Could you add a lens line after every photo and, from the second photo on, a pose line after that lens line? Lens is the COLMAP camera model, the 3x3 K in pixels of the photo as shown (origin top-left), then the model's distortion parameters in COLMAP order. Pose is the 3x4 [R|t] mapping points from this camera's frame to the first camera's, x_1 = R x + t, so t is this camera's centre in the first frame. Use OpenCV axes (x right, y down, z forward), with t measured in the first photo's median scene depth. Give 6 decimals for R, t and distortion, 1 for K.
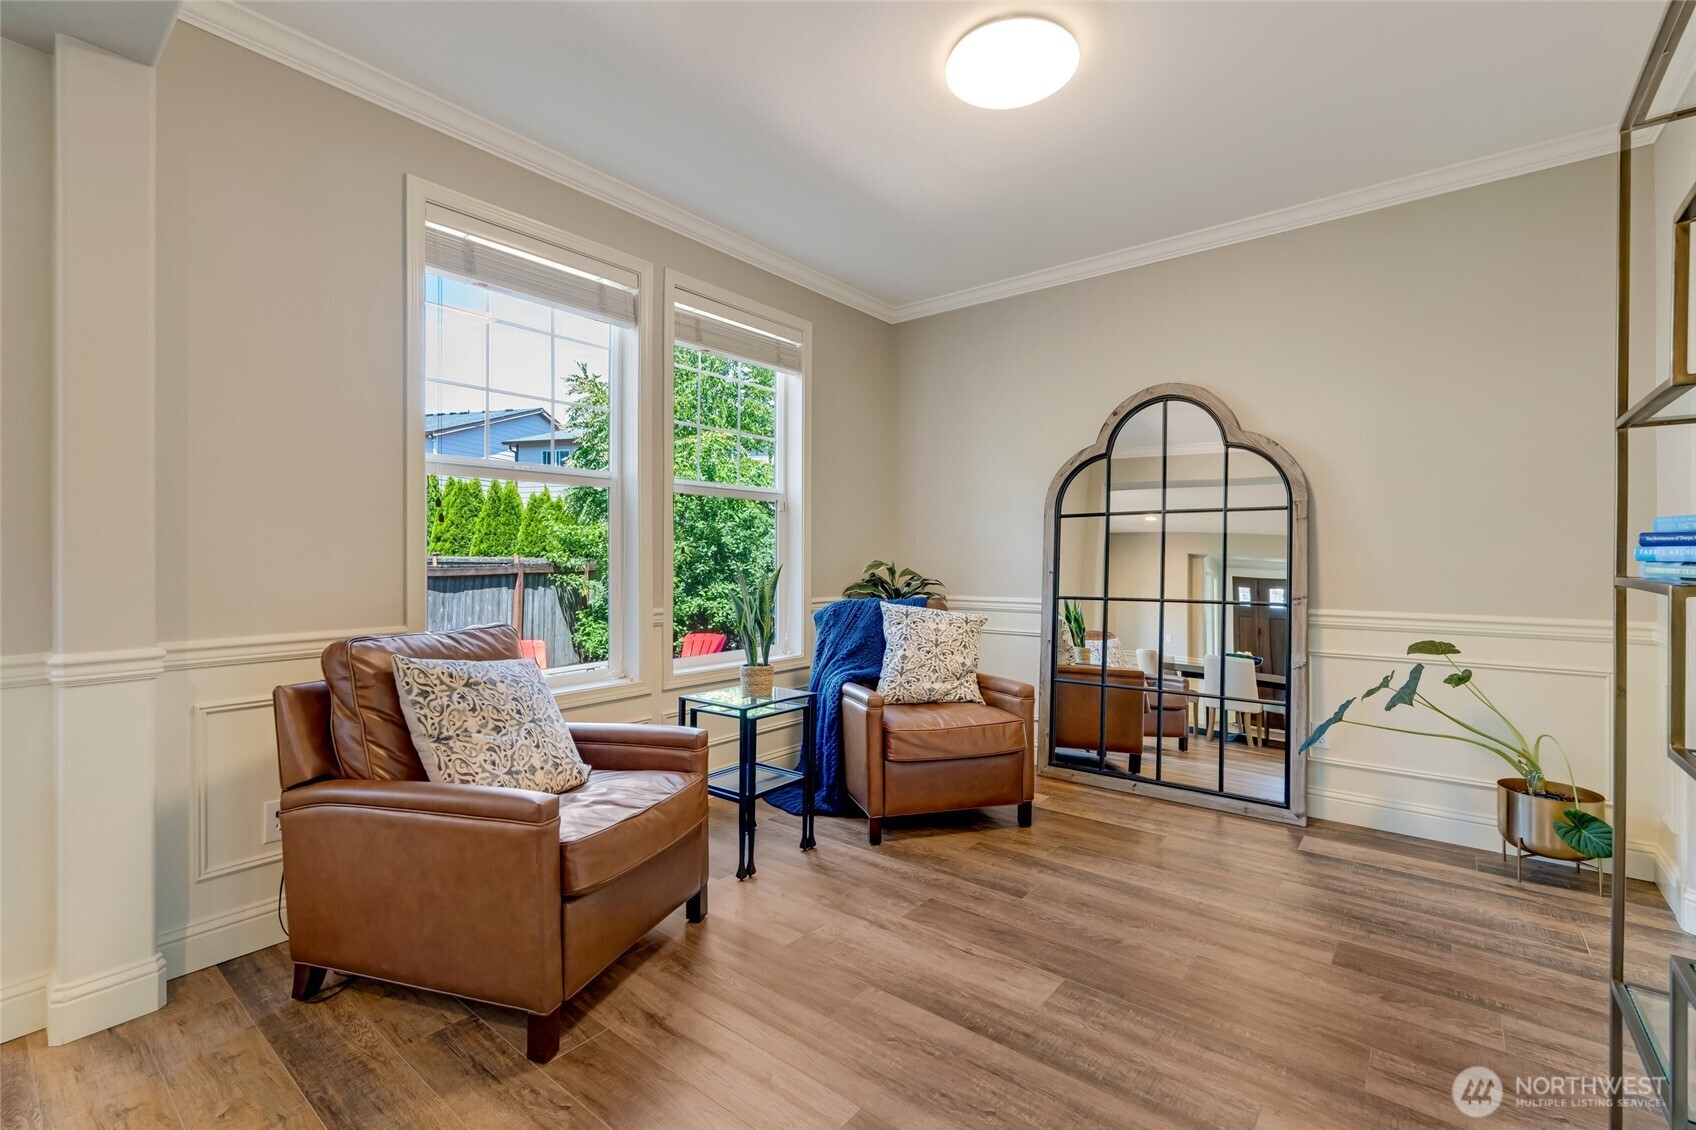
lens RADIAL K [[745.2, 0, 846.5], [0, 745.2, 560.3], [0, 0, 1]] dist [0.000760, 0.000123]
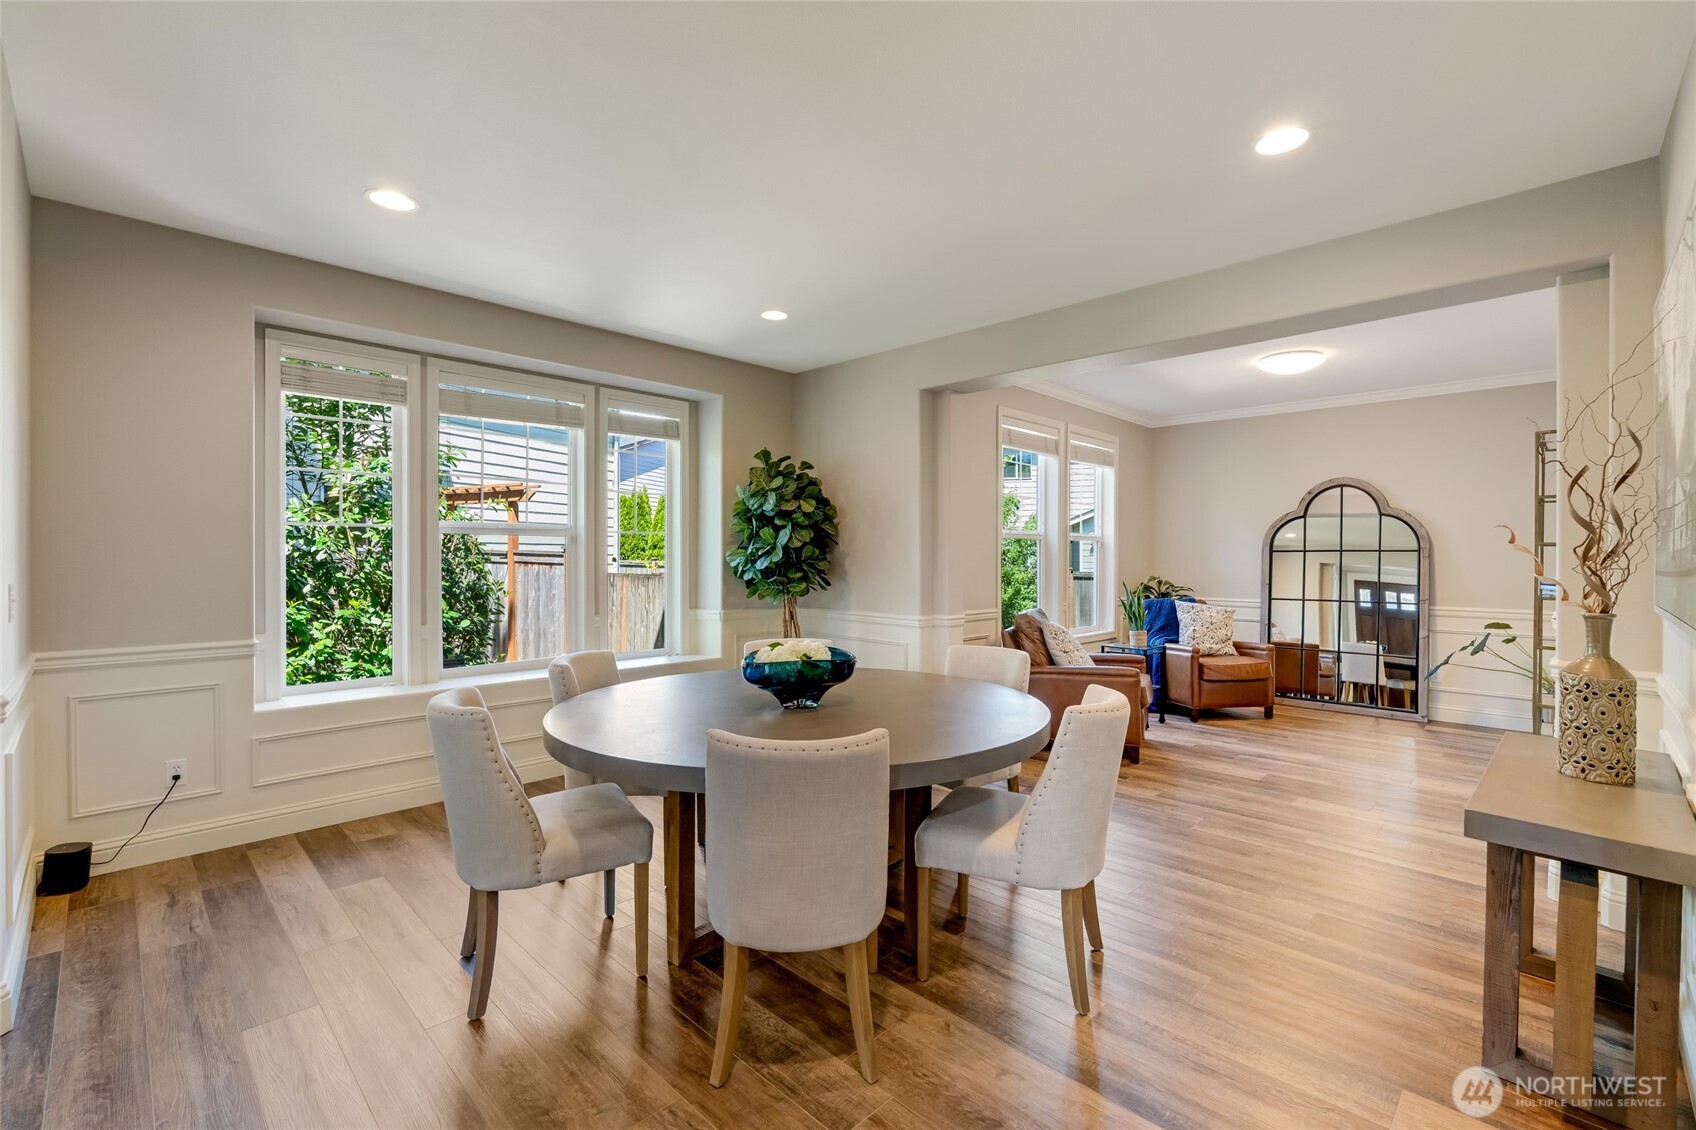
lens RADIAL K [[745.2, 0, 850.0], [0, 745.2, 561.0], [0, 0, 1]] dist [0.000760, 0.000123]
pose [[0.994261, 0.000804, -0.106982, -0.563442], [-0.000614, 0.999998, 0.001808, -0.044649], [0.106983, -0.001732, 0.994259, -0.914763]]
